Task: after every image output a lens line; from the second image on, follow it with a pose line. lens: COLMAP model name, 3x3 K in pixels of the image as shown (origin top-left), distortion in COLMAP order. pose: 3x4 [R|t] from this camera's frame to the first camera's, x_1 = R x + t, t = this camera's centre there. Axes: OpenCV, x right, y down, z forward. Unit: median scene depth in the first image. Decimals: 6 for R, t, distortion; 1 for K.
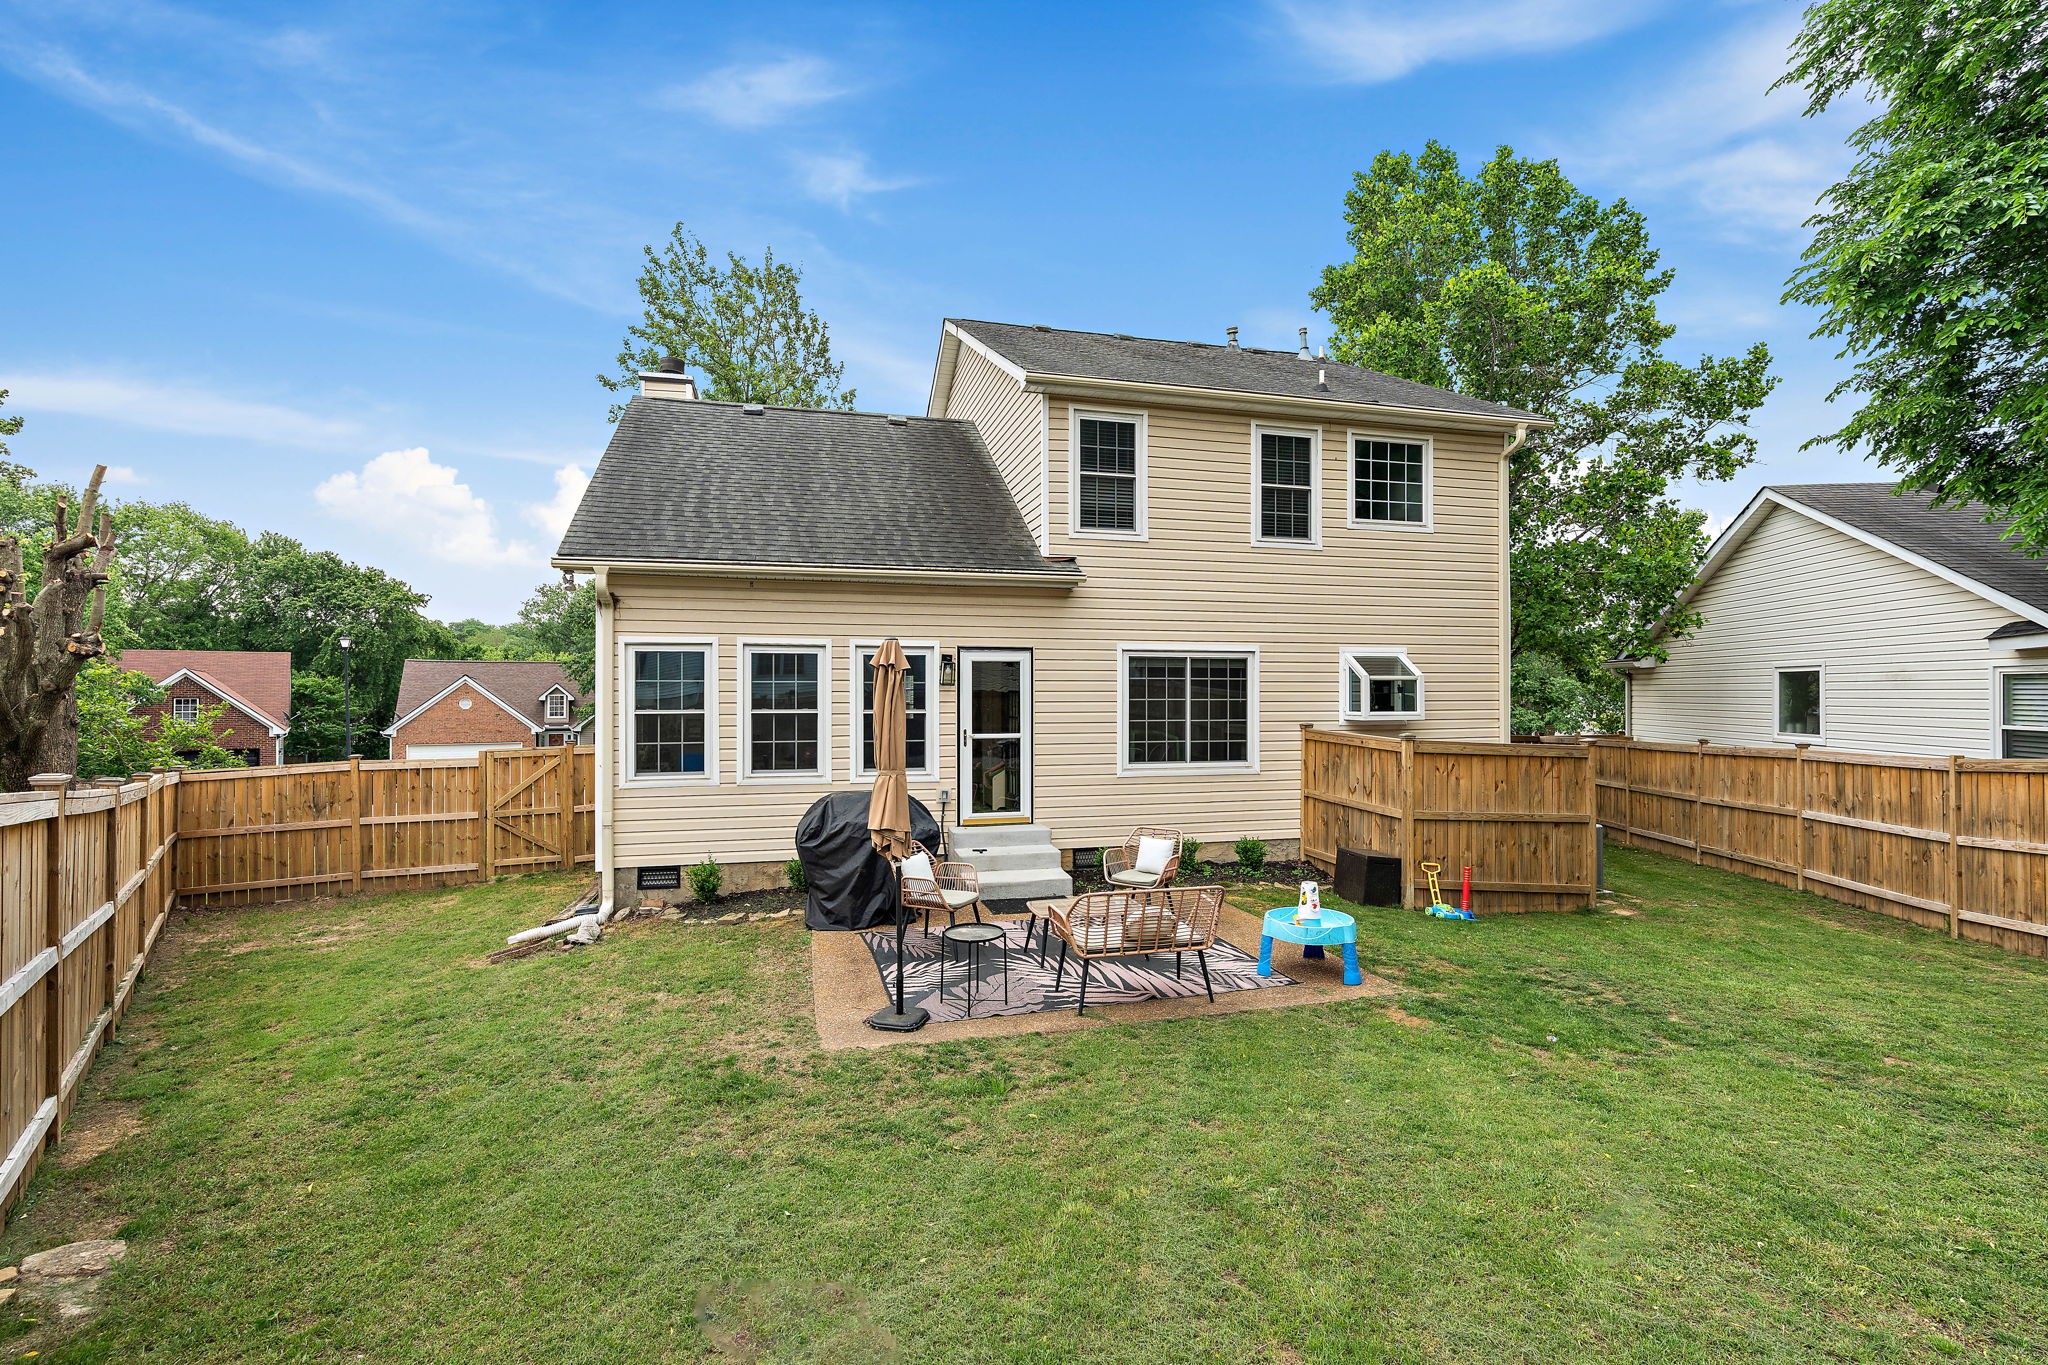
lens RADIAL K [[913.9, 0, 1028.1], [0, 913.9, 673.3], [0, 0, 1]] dist [-0.002176, -0.000299]
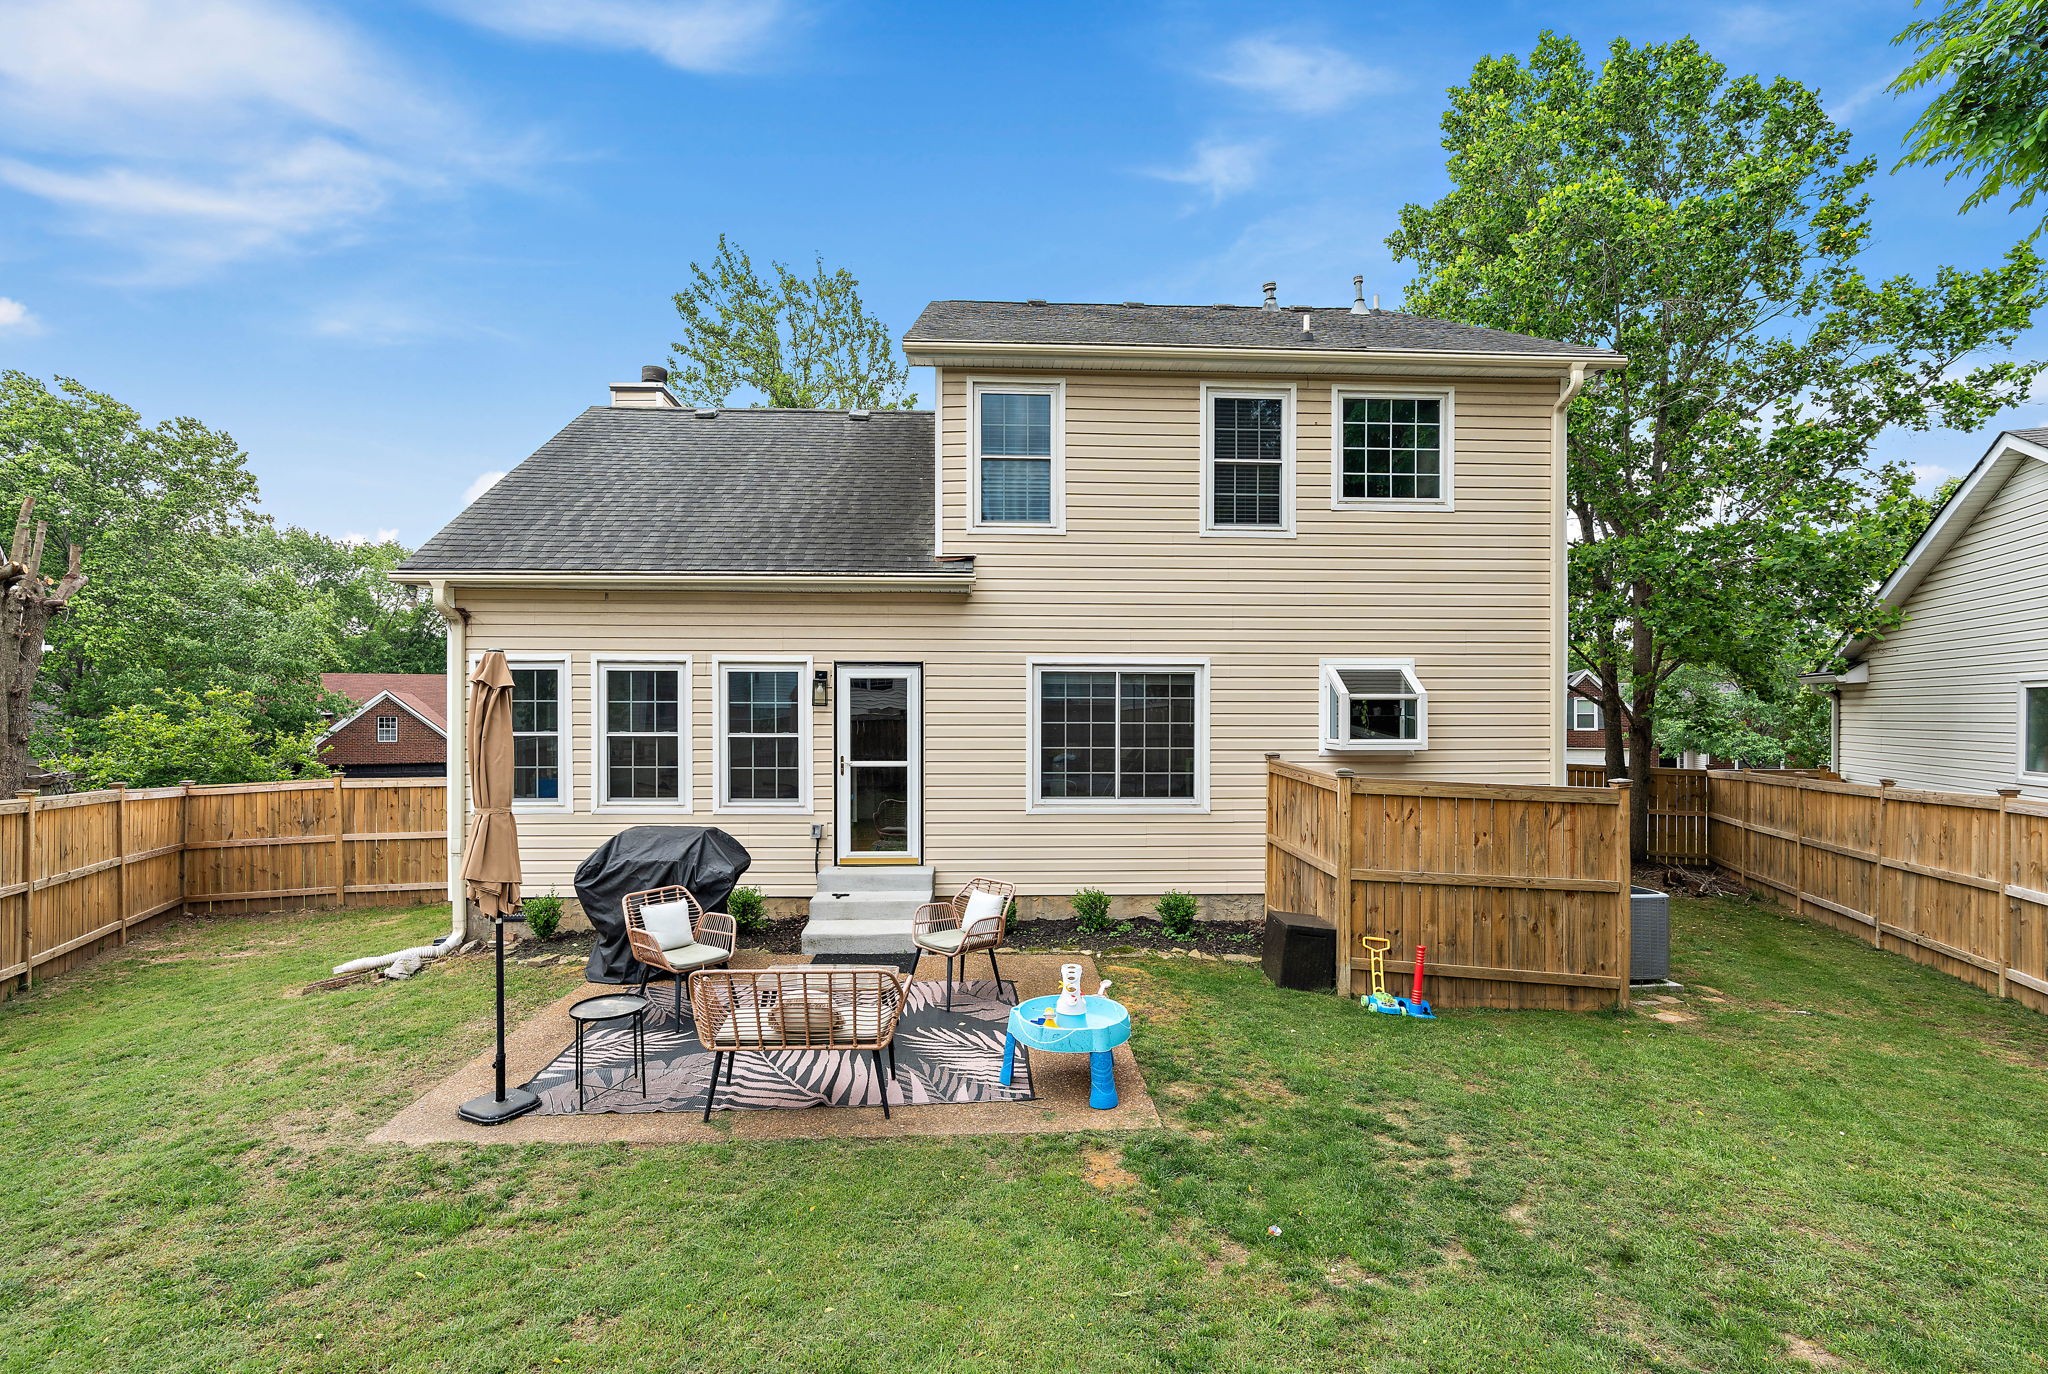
lens RADIAL K [[938.7, 0, 1020.2], [0, 938.7, 703.9], [0, 0, 1]] dist [-0.002635, 0.000234]
pose [[0.977713, 0.000094, -0.209944, 0.267881], [0.002359, 0.999932, 0.011432, 0.001372], [0.209930, -0.011673, 0.977647, 0.143720]]
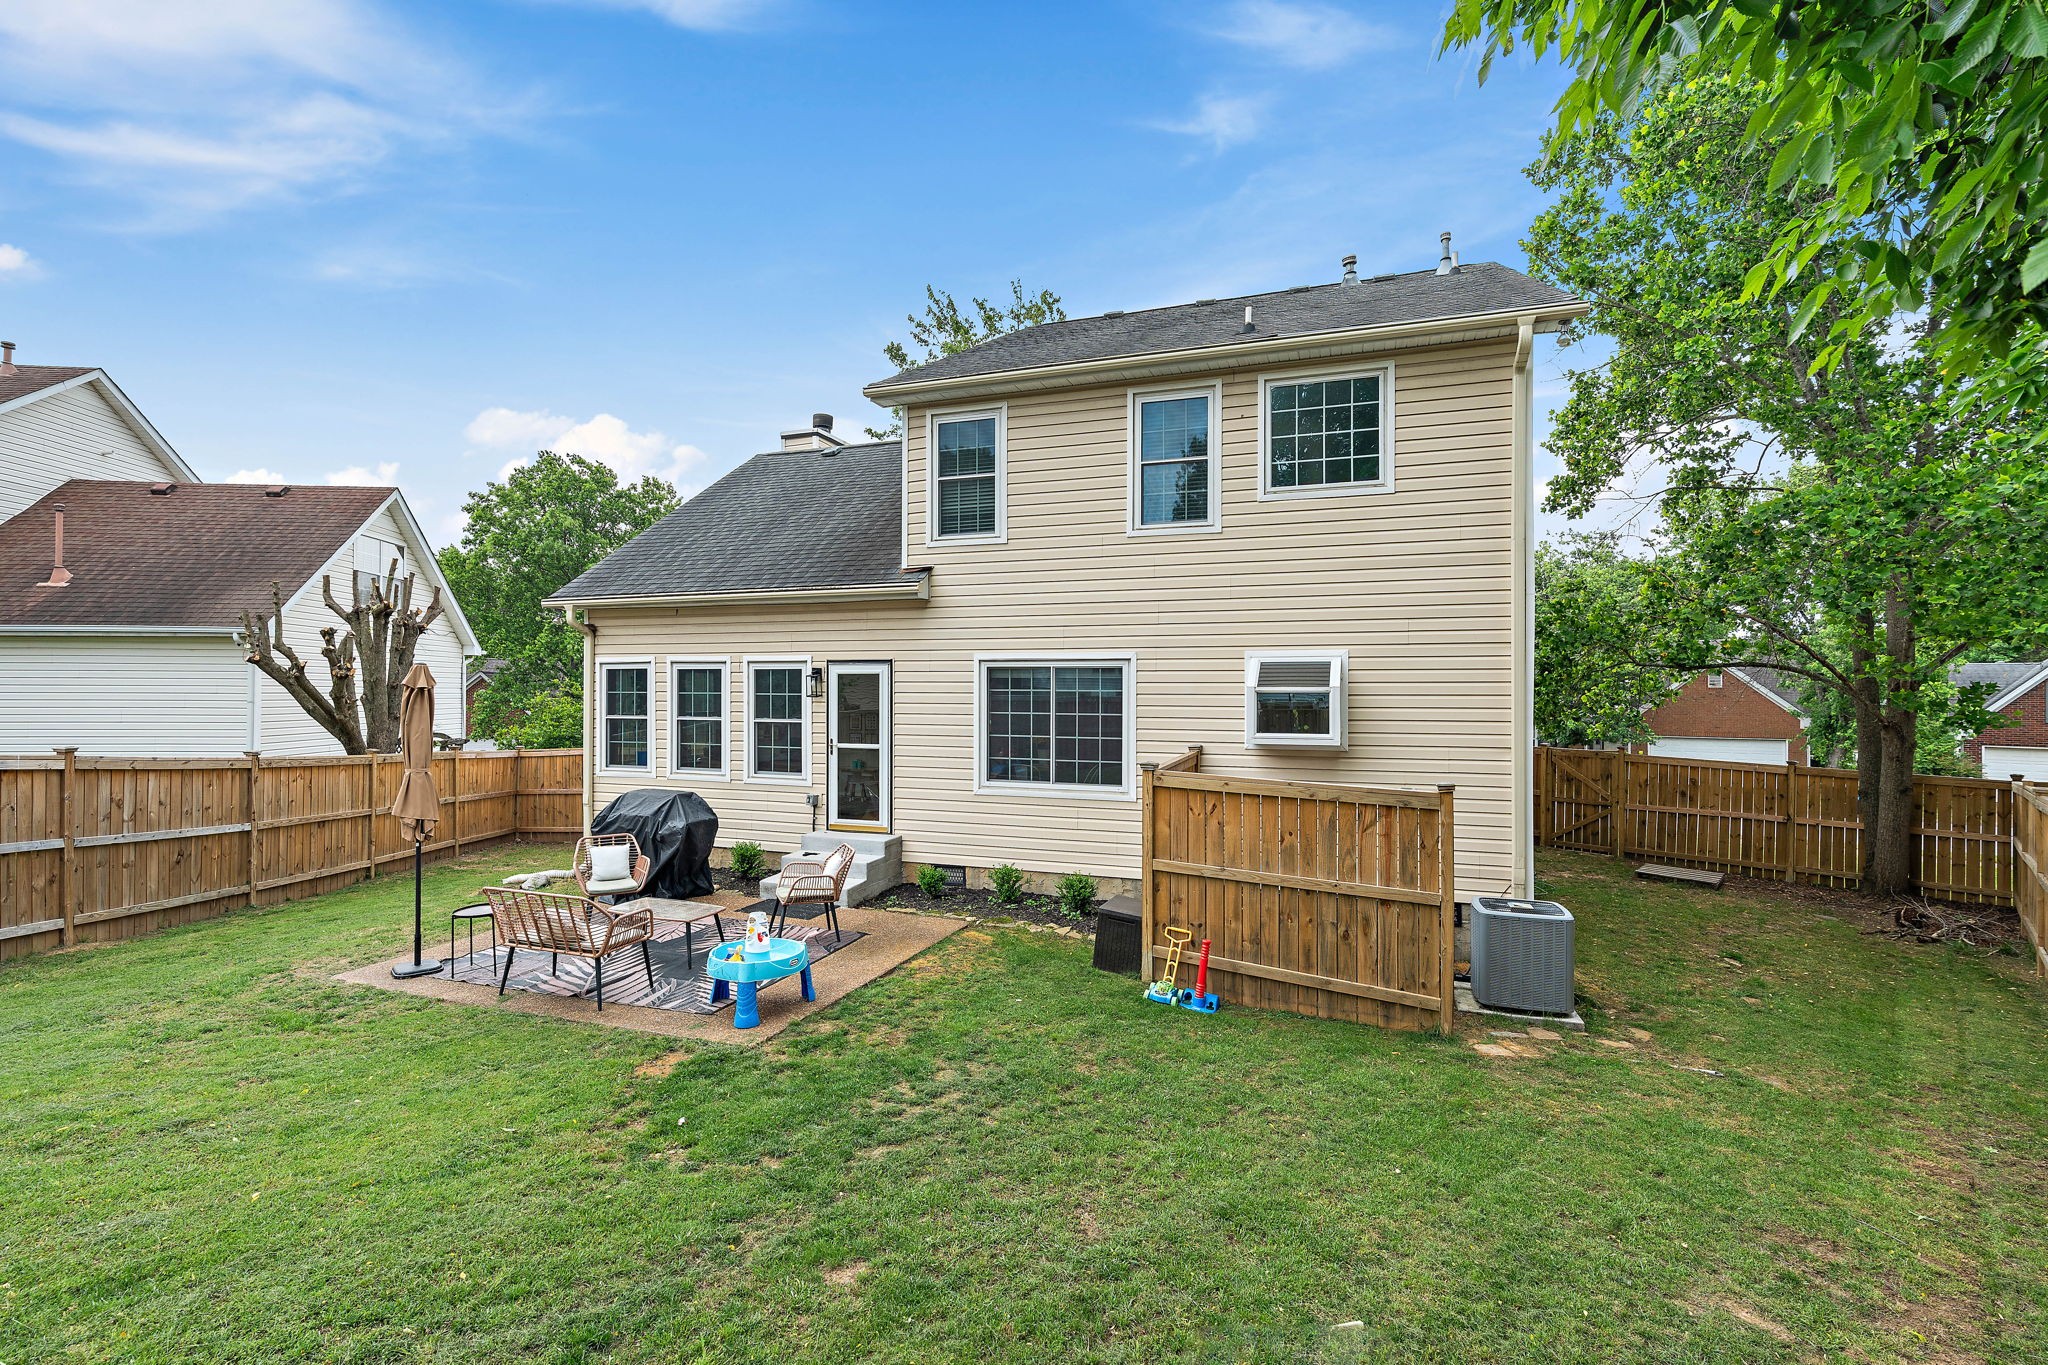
lens RADIAL K [[913.4, 0, 1024.0], [0, 913.4, 682.5], [0, 0, 1]] dist [-0.003052, -0.000151]
pose [[0.823135, -0.002858, -0.567839, 0.662961], [0.006117, 0.999974, 0.003834, -0.005690], [0.567813, -0.006629, 0.823131, 0.241108]]
